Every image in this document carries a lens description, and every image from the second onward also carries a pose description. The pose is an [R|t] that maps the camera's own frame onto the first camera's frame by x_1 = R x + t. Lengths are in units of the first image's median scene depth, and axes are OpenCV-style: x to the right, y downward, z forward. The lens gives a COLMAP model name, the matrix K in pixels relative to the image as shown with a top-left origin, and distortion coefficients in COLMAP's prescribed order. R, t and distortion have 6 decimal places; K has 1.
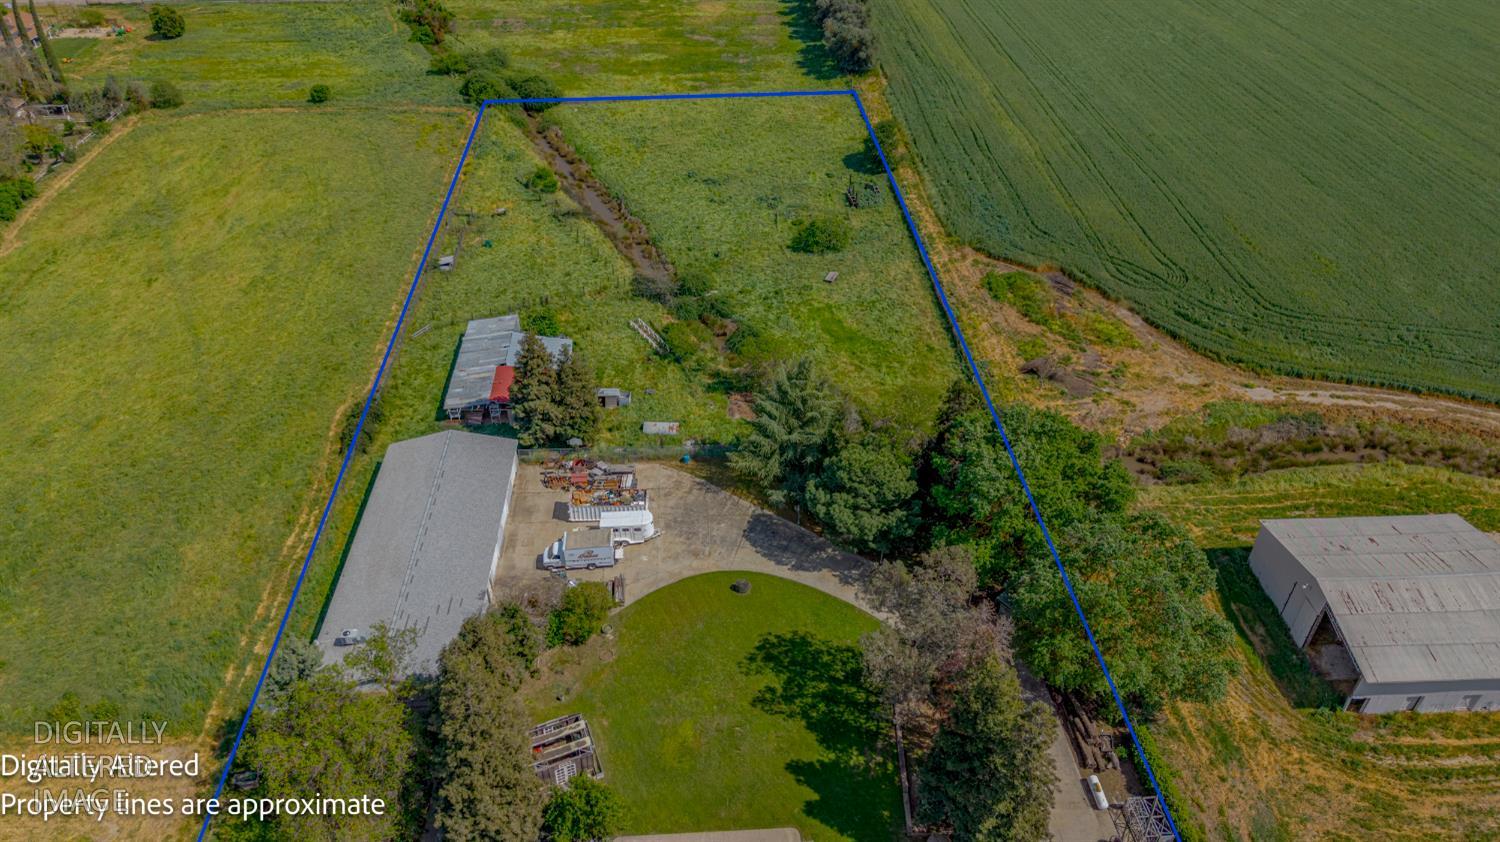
lens RADIAL K [[996.2, 0, 753.9], [0, 996.2, 427.7], [0, 0, 1]] dist [0.050403, -0.052474]
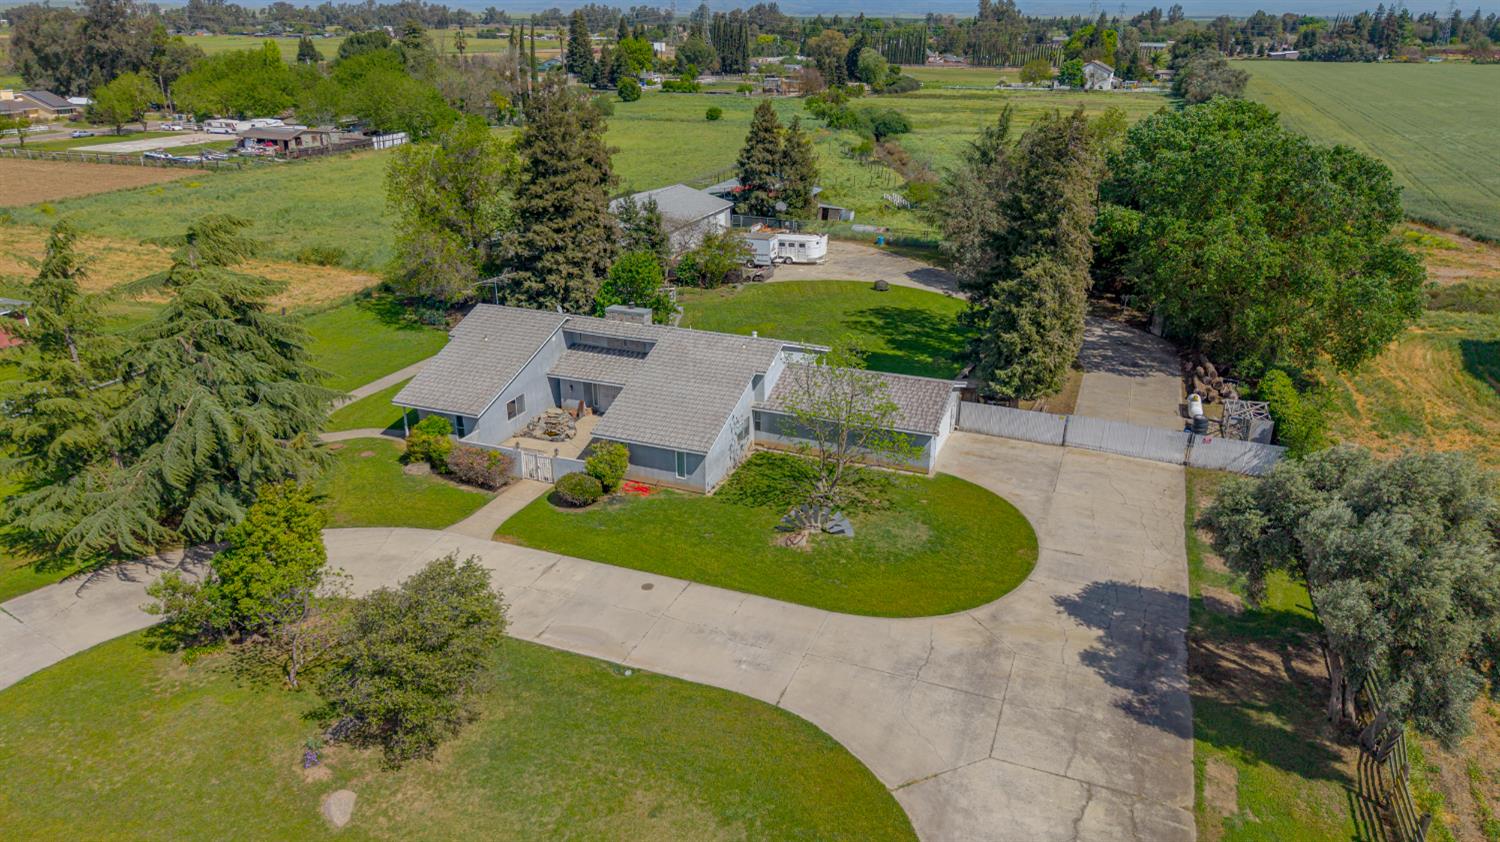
lens RADIAL K [[996.2, 0, 753.9], [0, 996.2, 427.7], [0, 0, 1]] dist [0.050403, -0.052474]
pose [[0.905957, 0.157593, -0.392946, 0.273302], [-0.257183, 0.942117, -0.215108, 0.517469], [0.336302, 0.295938, 0.894048, 0.125086]]
